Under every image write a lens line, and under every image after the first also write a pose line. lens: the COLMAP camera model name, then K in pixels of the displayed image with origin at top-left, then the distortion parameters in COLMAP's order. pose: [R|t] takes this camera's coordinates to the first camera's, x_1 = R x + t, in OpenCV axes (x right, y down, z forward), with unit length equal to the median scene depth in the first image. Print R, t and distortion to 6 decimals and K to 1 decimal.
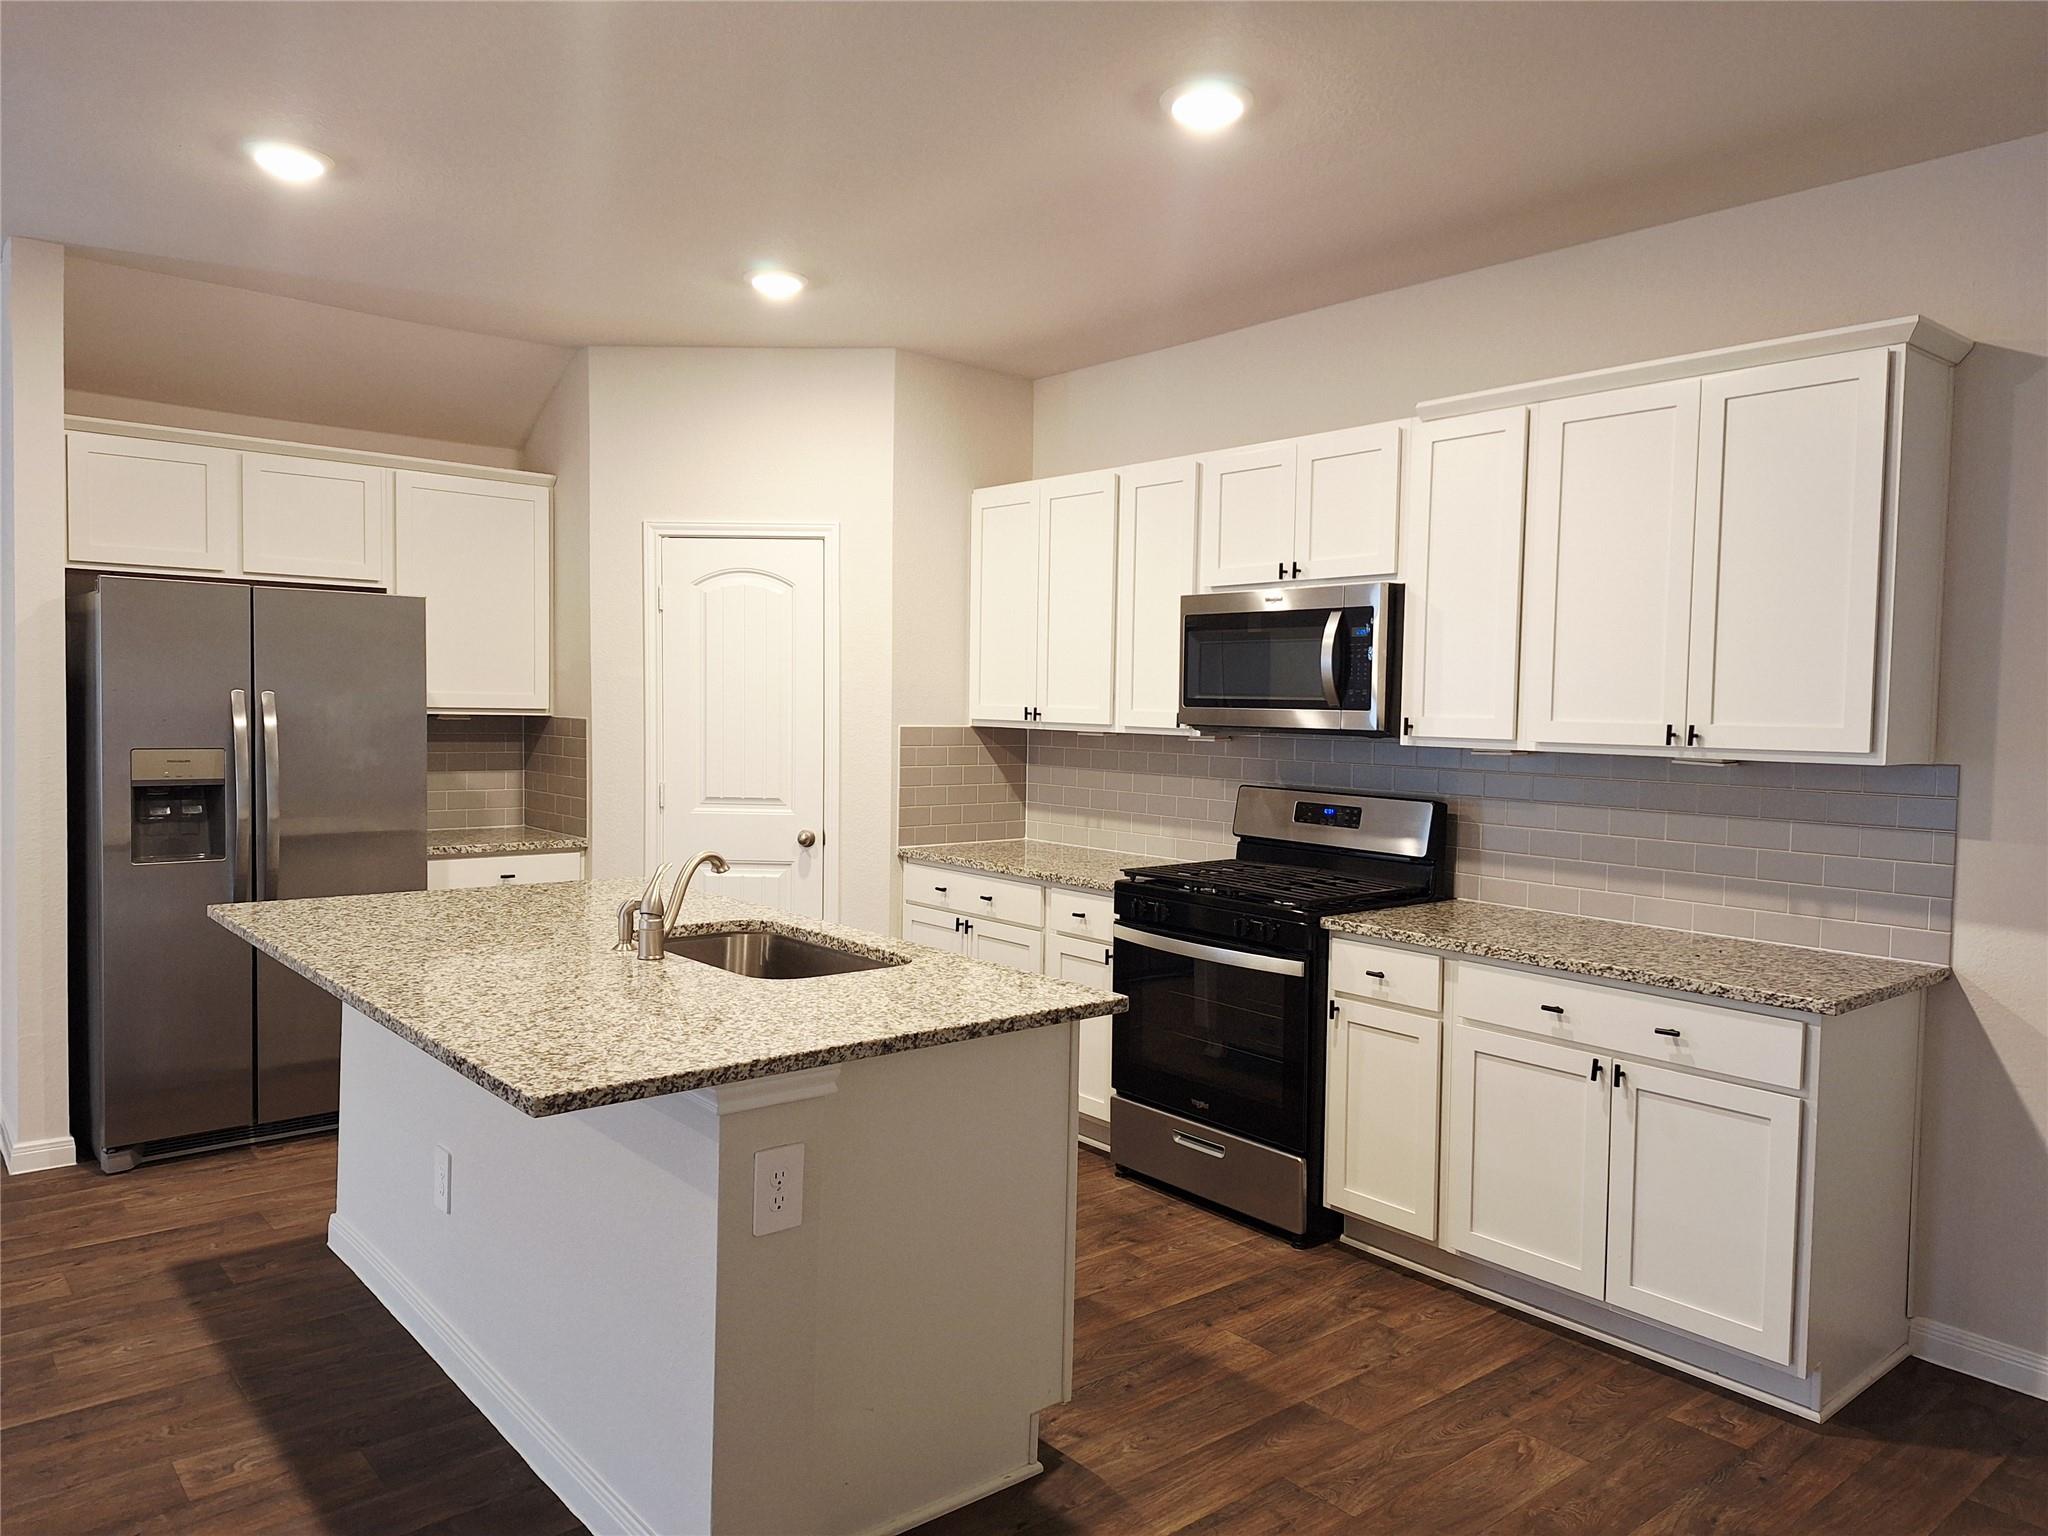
lens RADIAL K [[1410.4, 0, 1035.3], [0, 1410.4, 762.2], [0, 0, 1]] dist [0.058398, -0.045587]
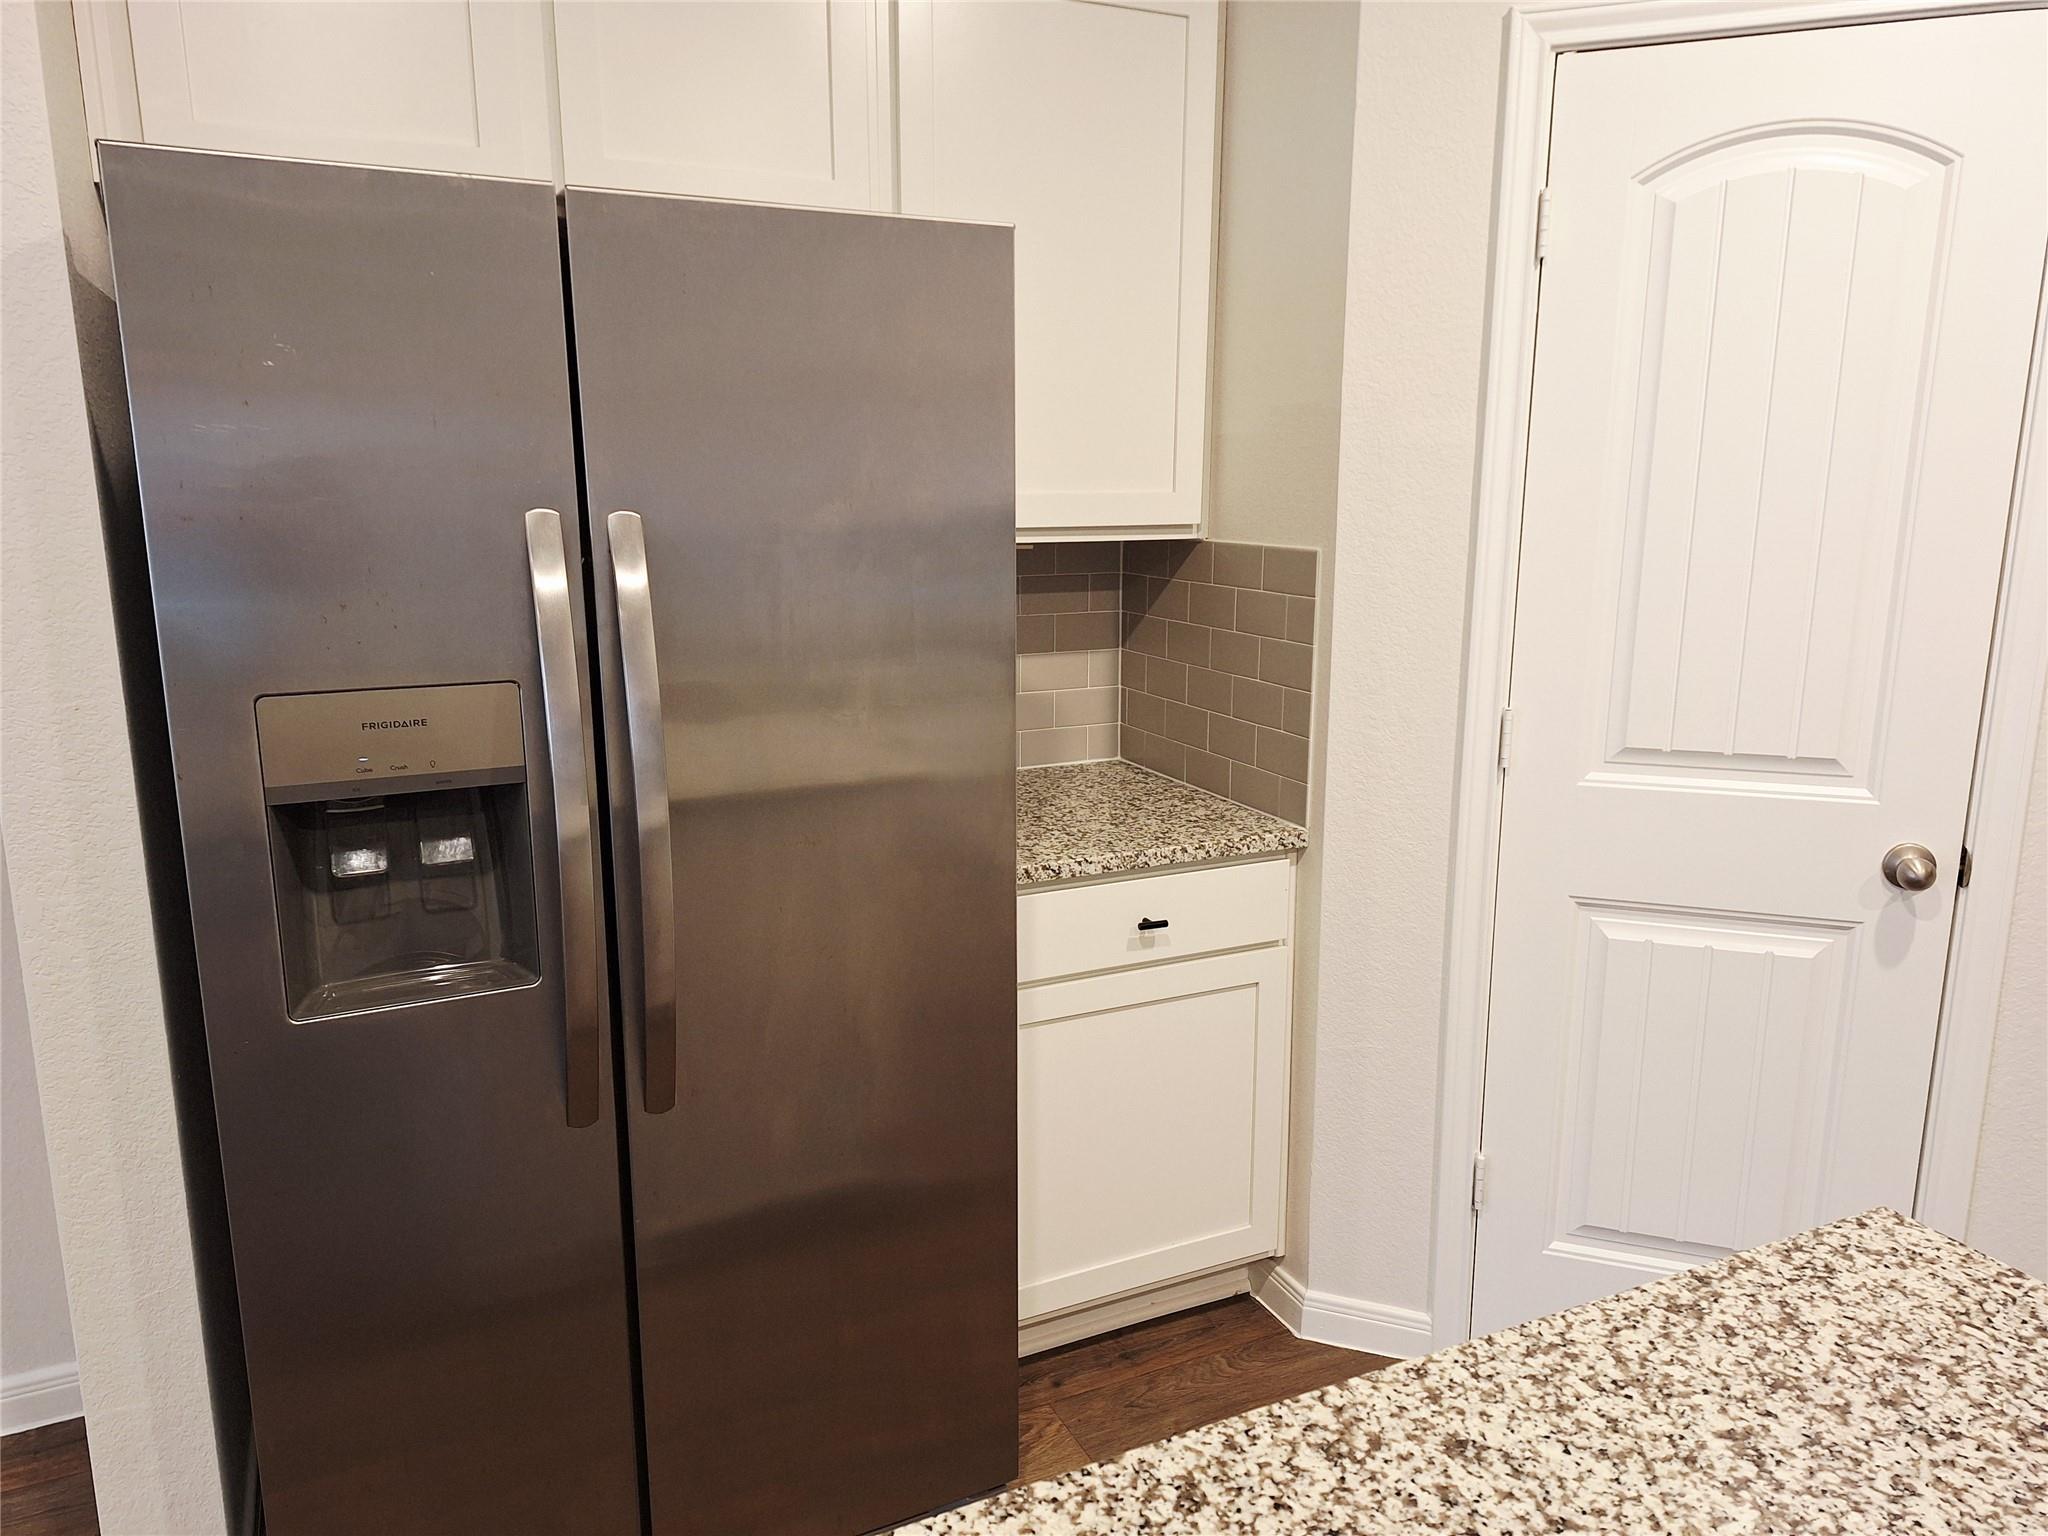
lens RADIAL K [[1410.4, 0, 1015.8], [0, 1410.4, 777.1], [0, 0, 1]] dist [0.058398, -0.045587]
pose [[0.961884, 0.039543, -0.270584, -0.389008], [0.006514, 0.985896, 0.167235, -0.047879], [0.273380, -0.162623, 0.948060, 0.769951]]
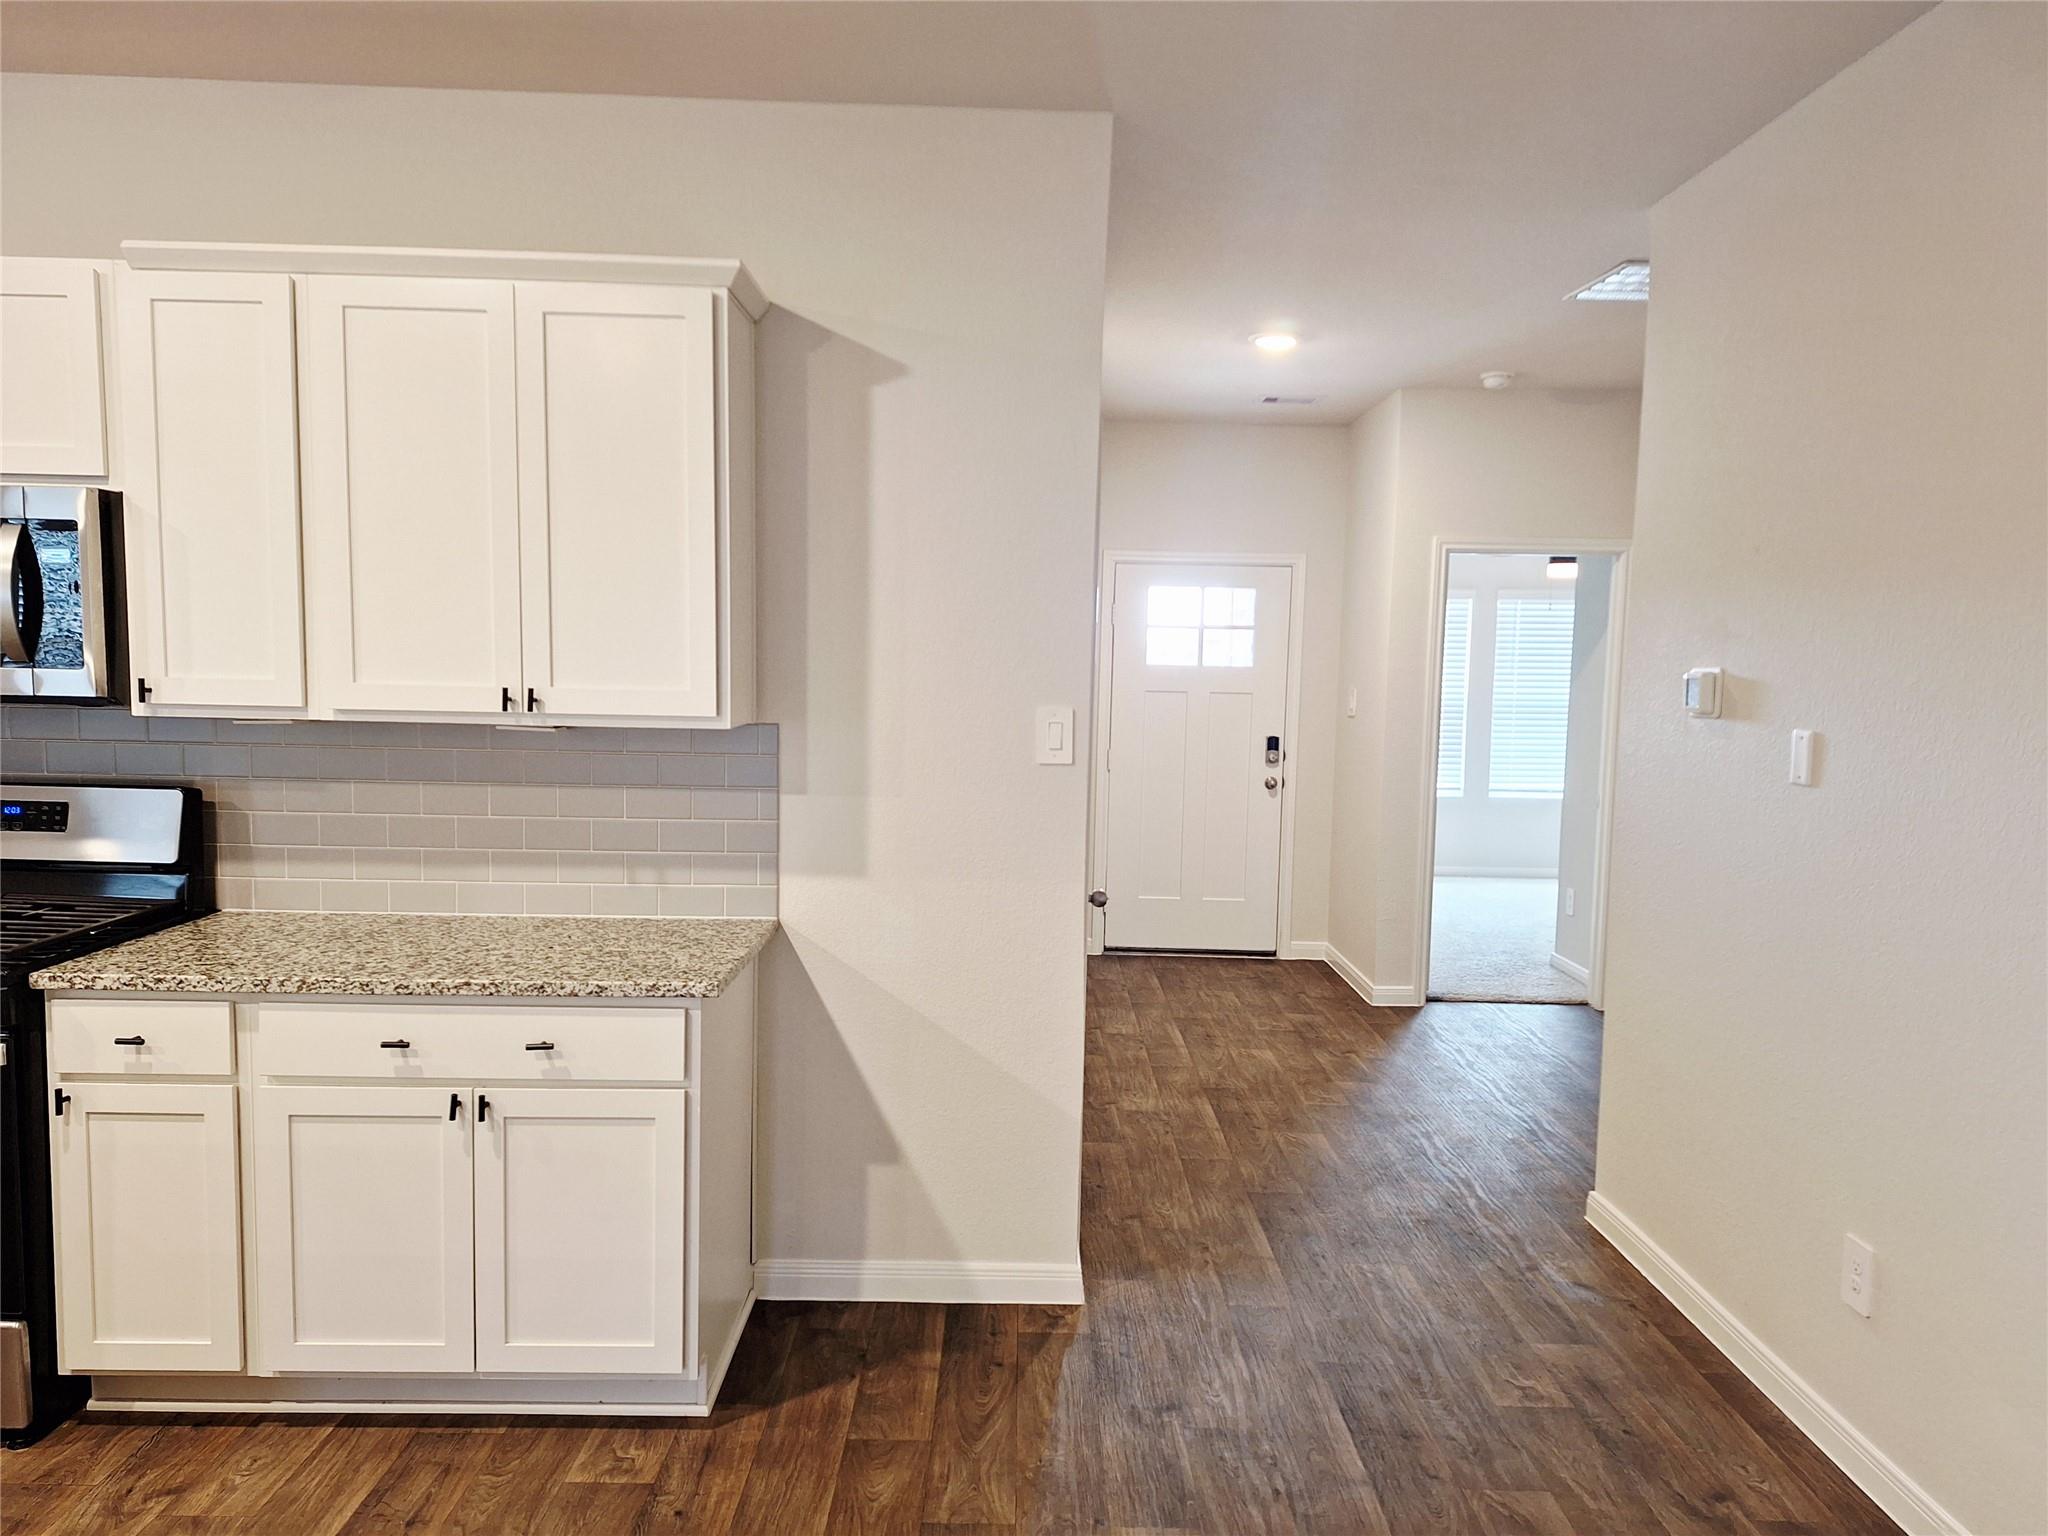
lens RADIAL K [[1410.4, 0, 1033.5], [0, 1410.4, 779.7], [0, 0, 1]] dist [0.058398, -0.045587]
pose [[0.642932, -0.073109, 0.762426, -0.008921], [0.025801, 0.996936, 0.073839, -0.022399], [-0.765488, -0.027802, 0.642849, 0.171553]]
